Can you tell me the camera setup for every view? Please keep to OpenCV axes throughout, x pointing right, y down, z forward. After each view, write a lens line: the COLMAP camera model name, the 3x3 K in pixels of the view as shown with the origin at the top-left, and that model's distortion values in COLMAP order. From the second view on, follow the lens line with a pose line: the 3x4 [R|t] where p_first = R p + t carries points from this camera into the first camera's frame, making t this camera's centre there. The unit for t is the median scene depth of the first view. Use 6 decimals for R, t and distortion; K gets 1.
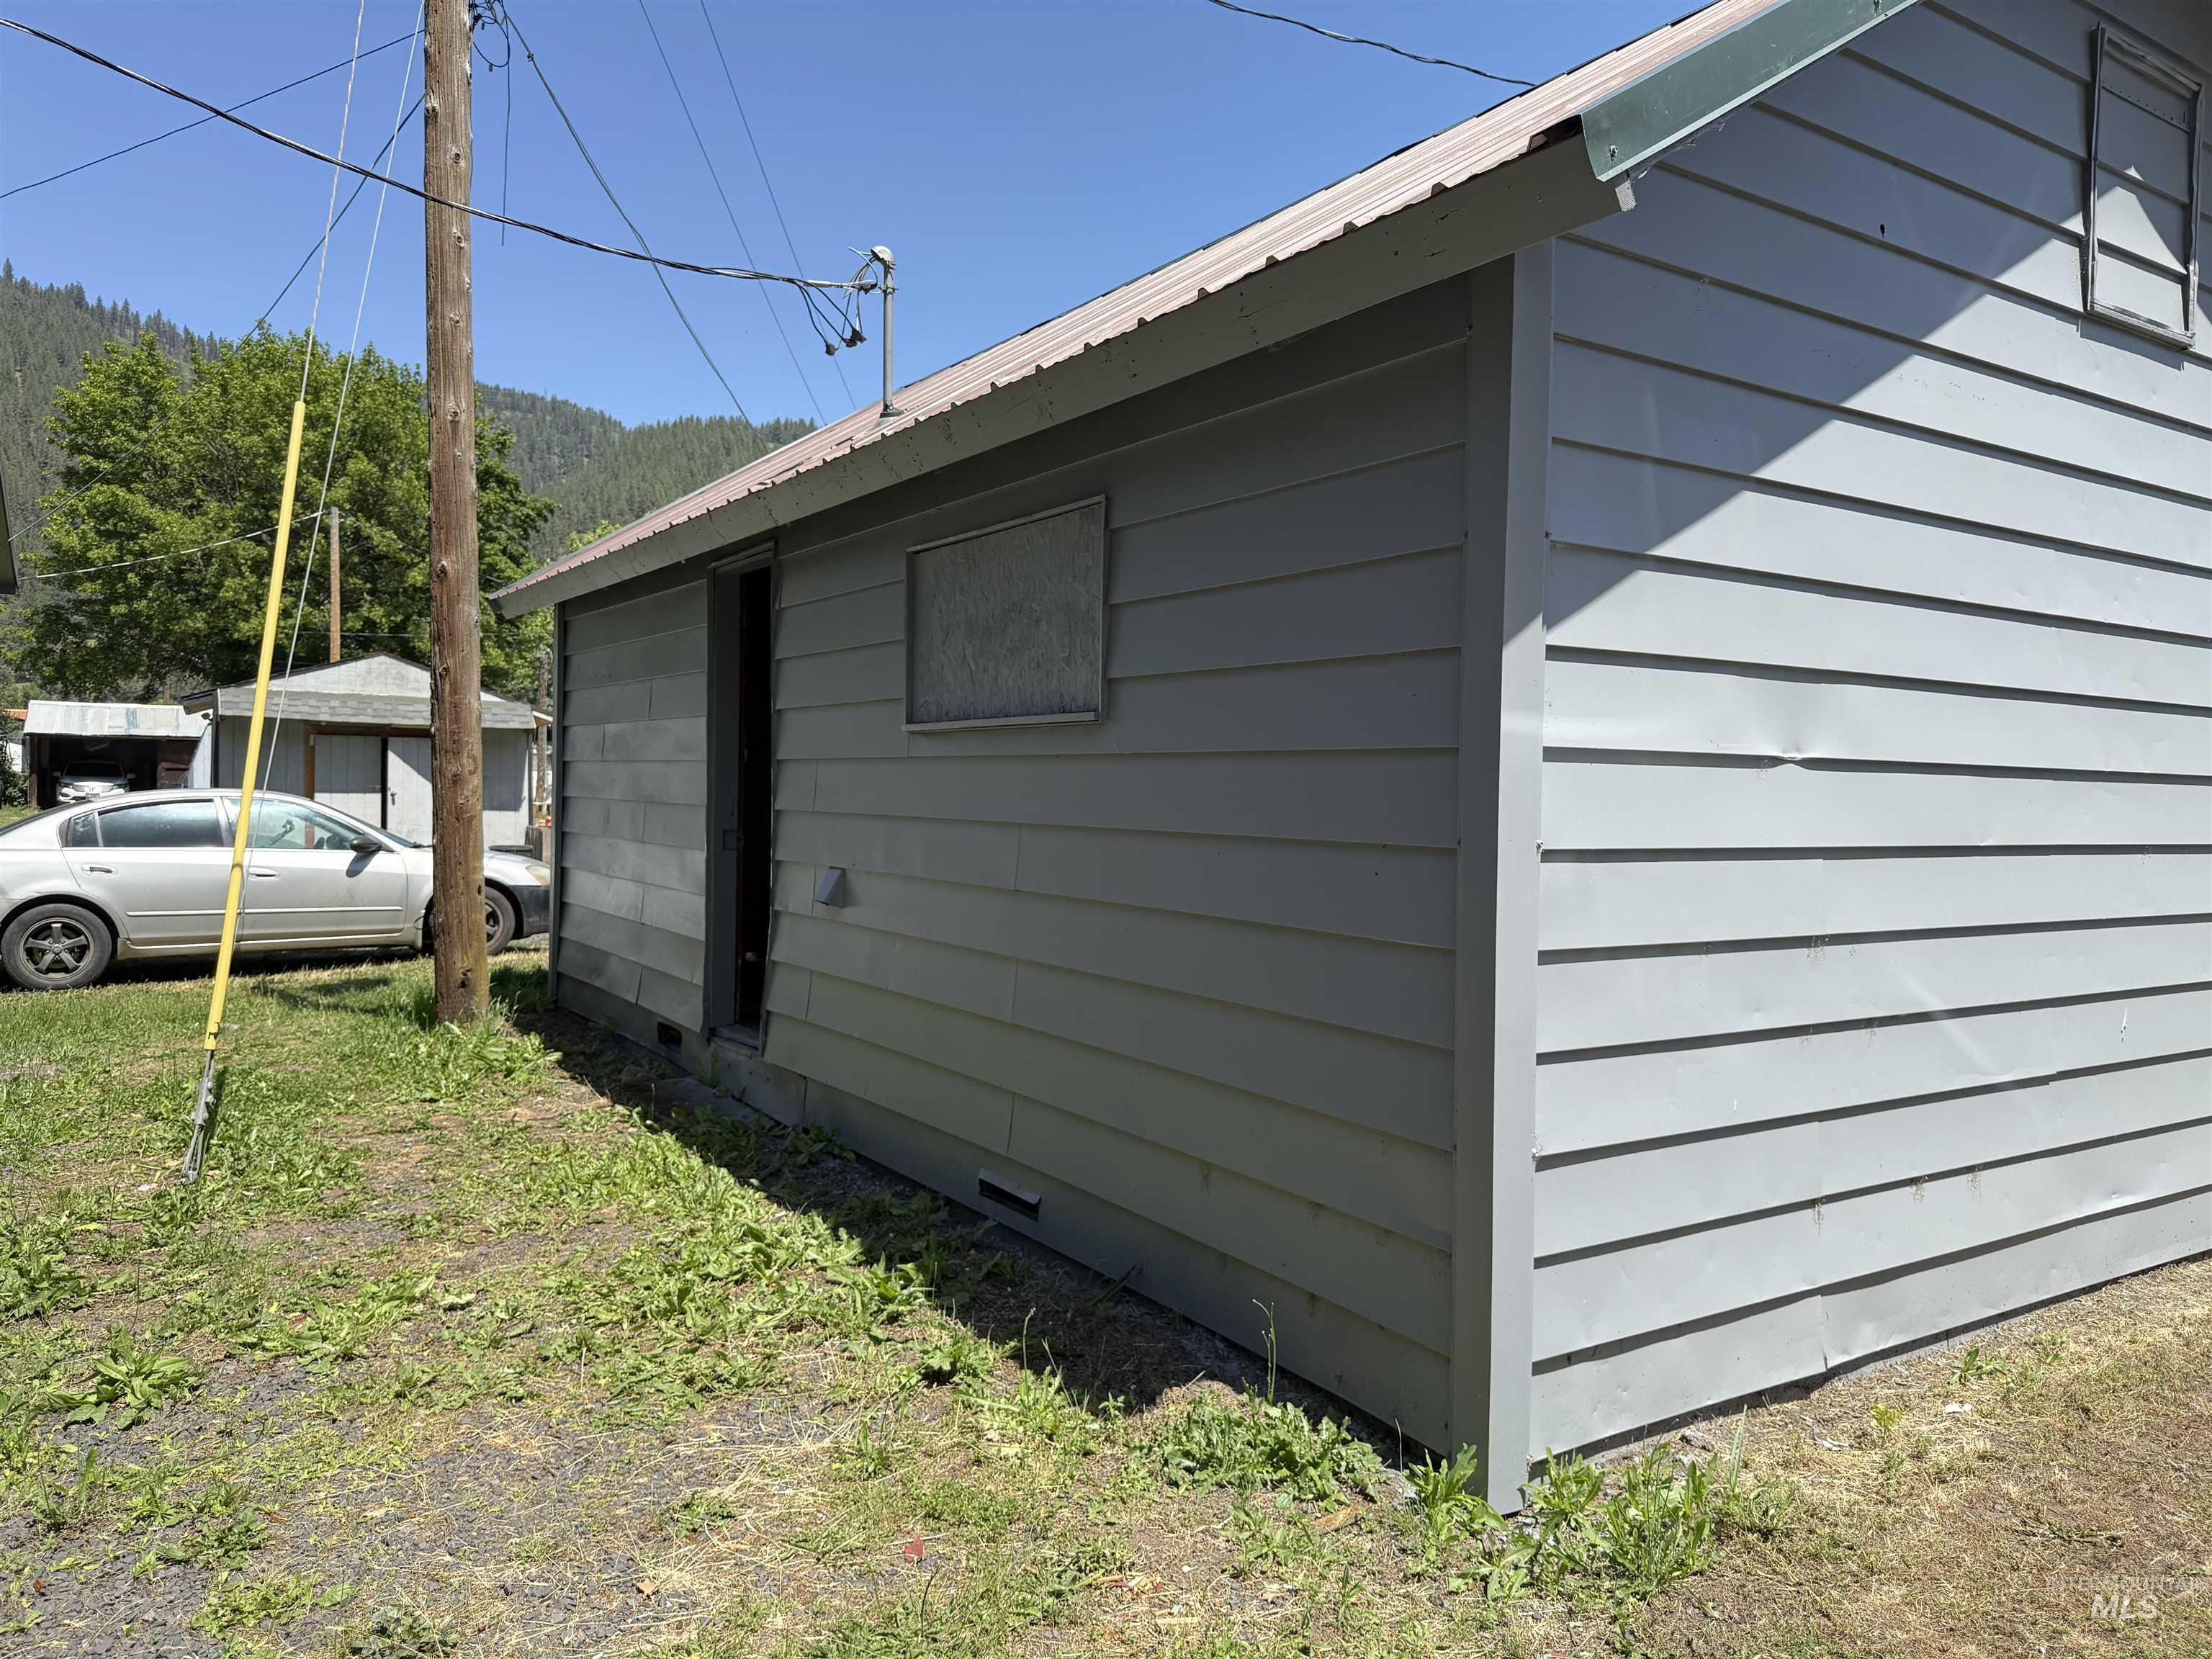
lens RADIAL K [[1692.3, 0, 1106.0], [0, 1692.3, 829.5], [0, 0, 1]] dist [0.117734, 0.000548]
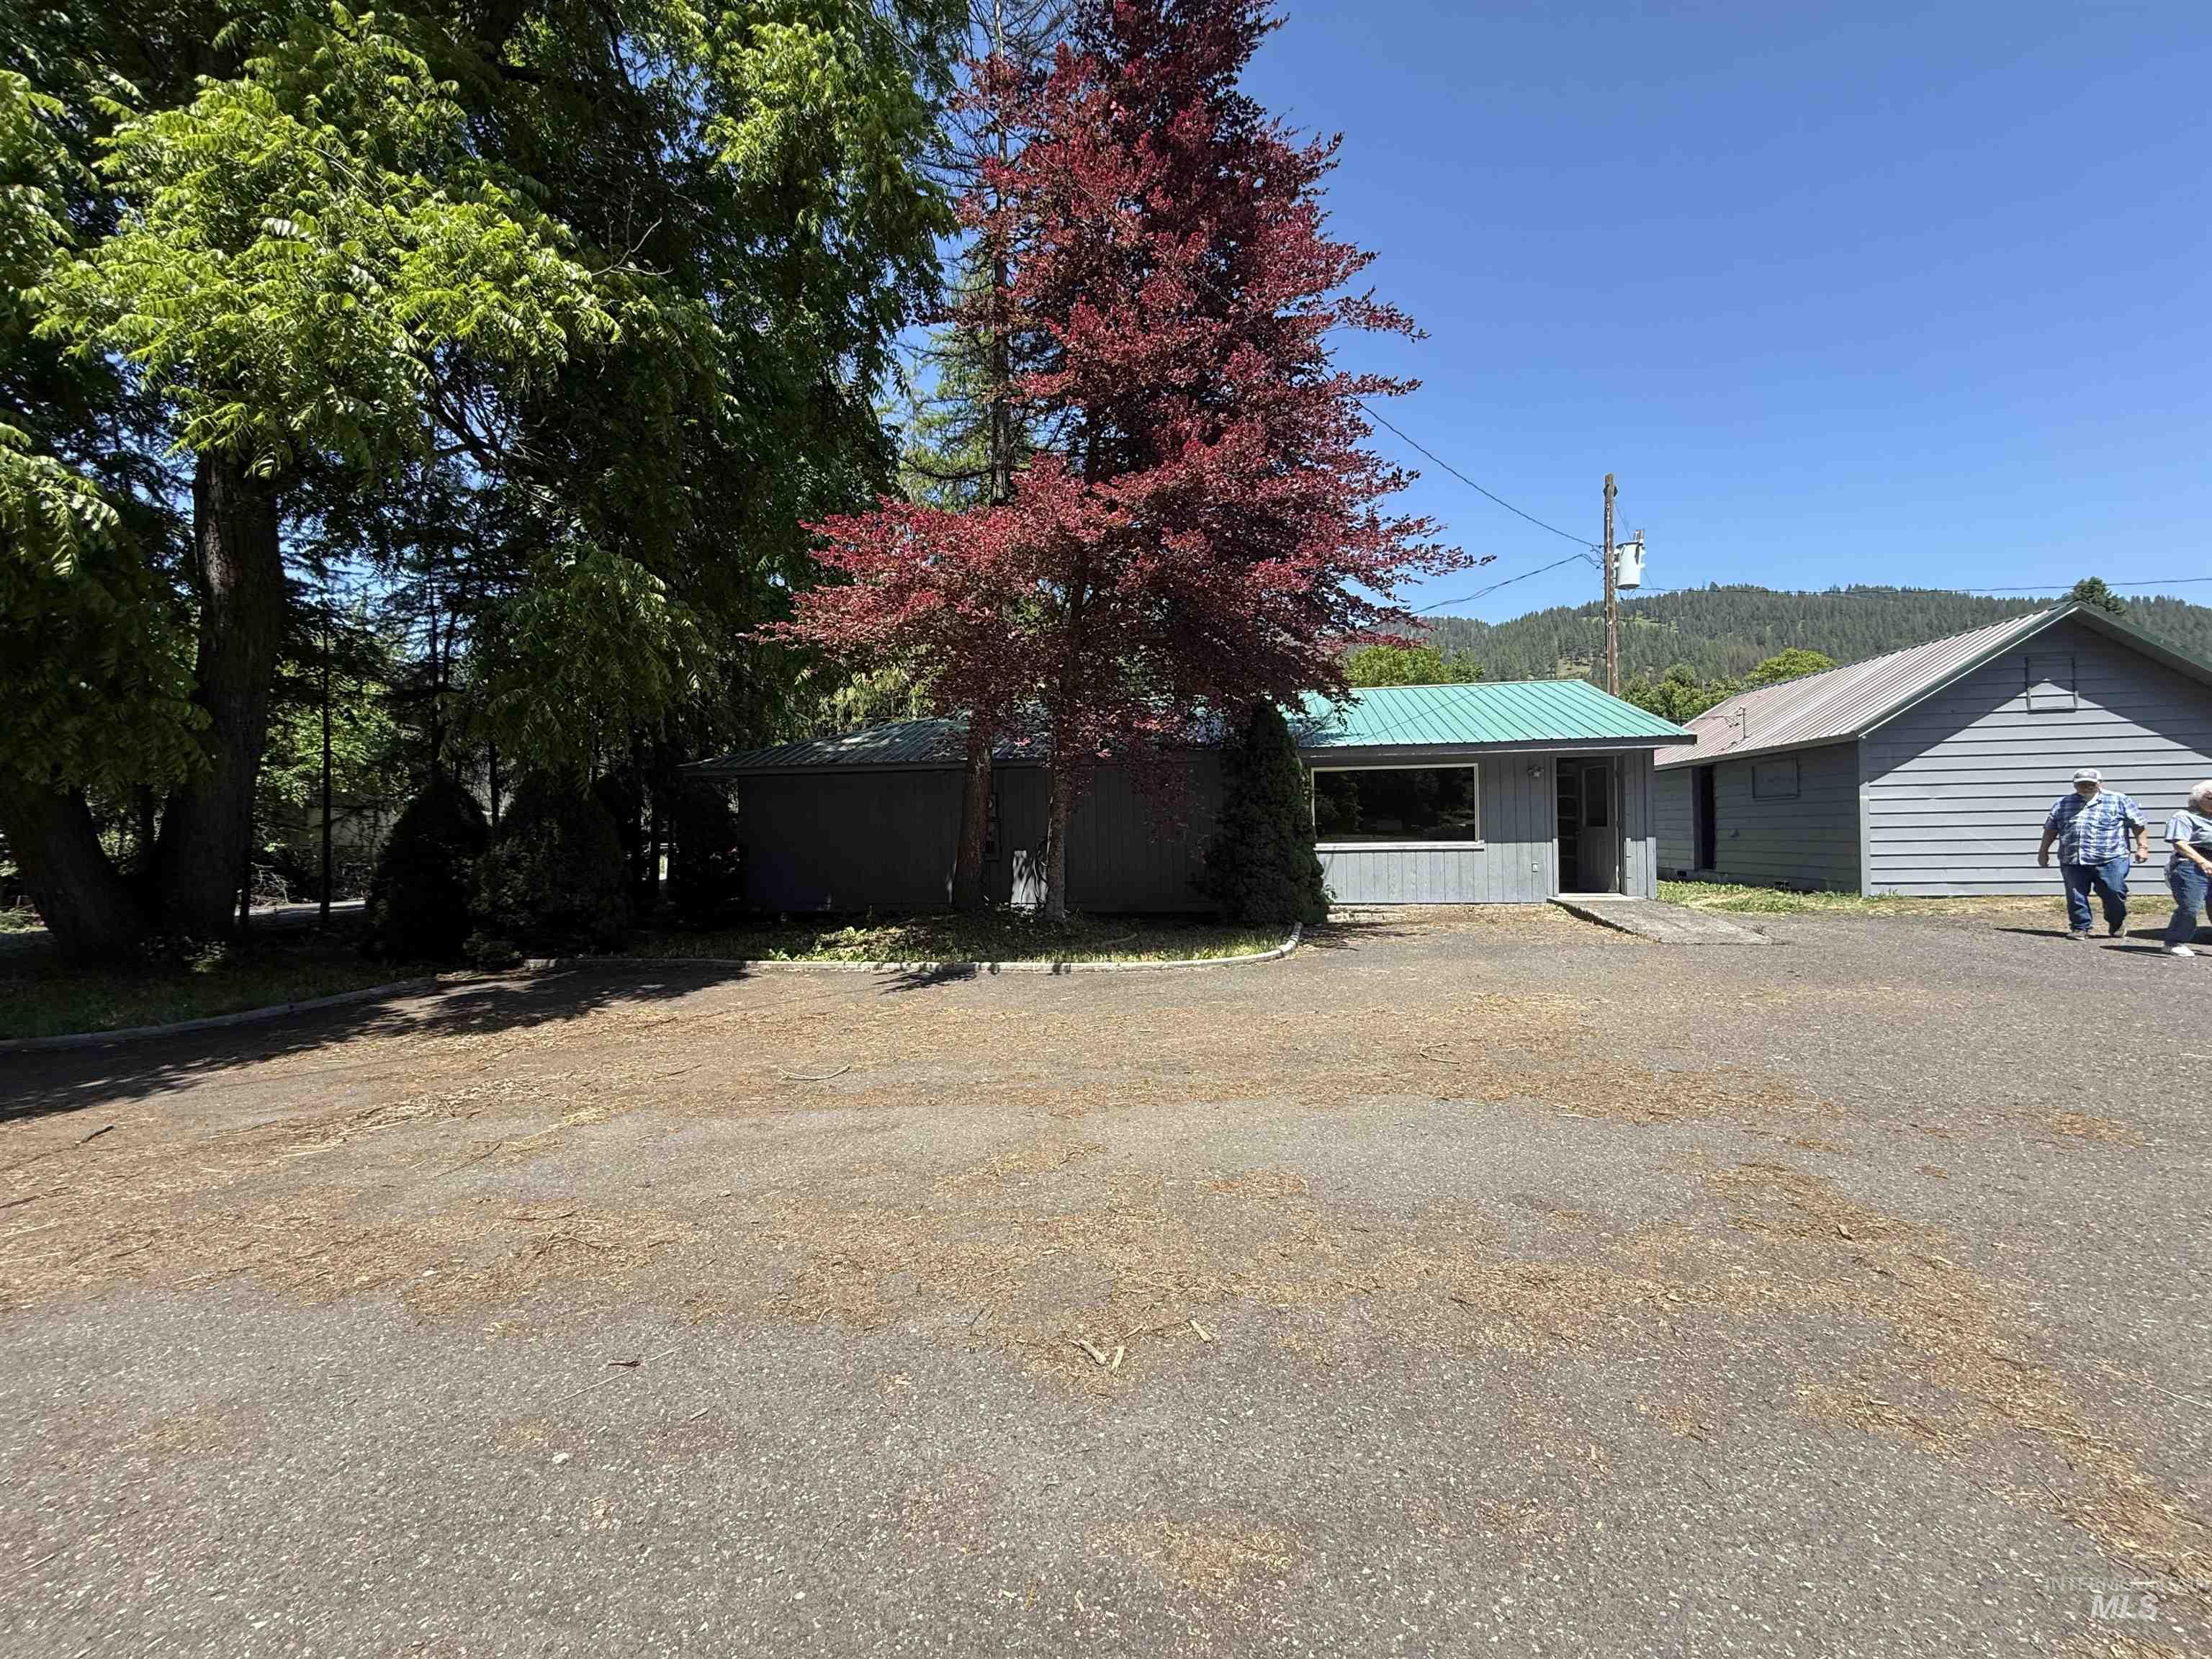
lens RADIAL K [[892.3, 0, 1096.1], [0, 892.3, 817.6], [0, 0, 1]] dist [0.015411, -0.000174]
pose [[0.747081, -0.049230, -0.662907, 0.344496], [0.026239, 0.998661, -0.044593, 0.116763], [0.664215, 0.015920, 0.747372, -4.140767]]
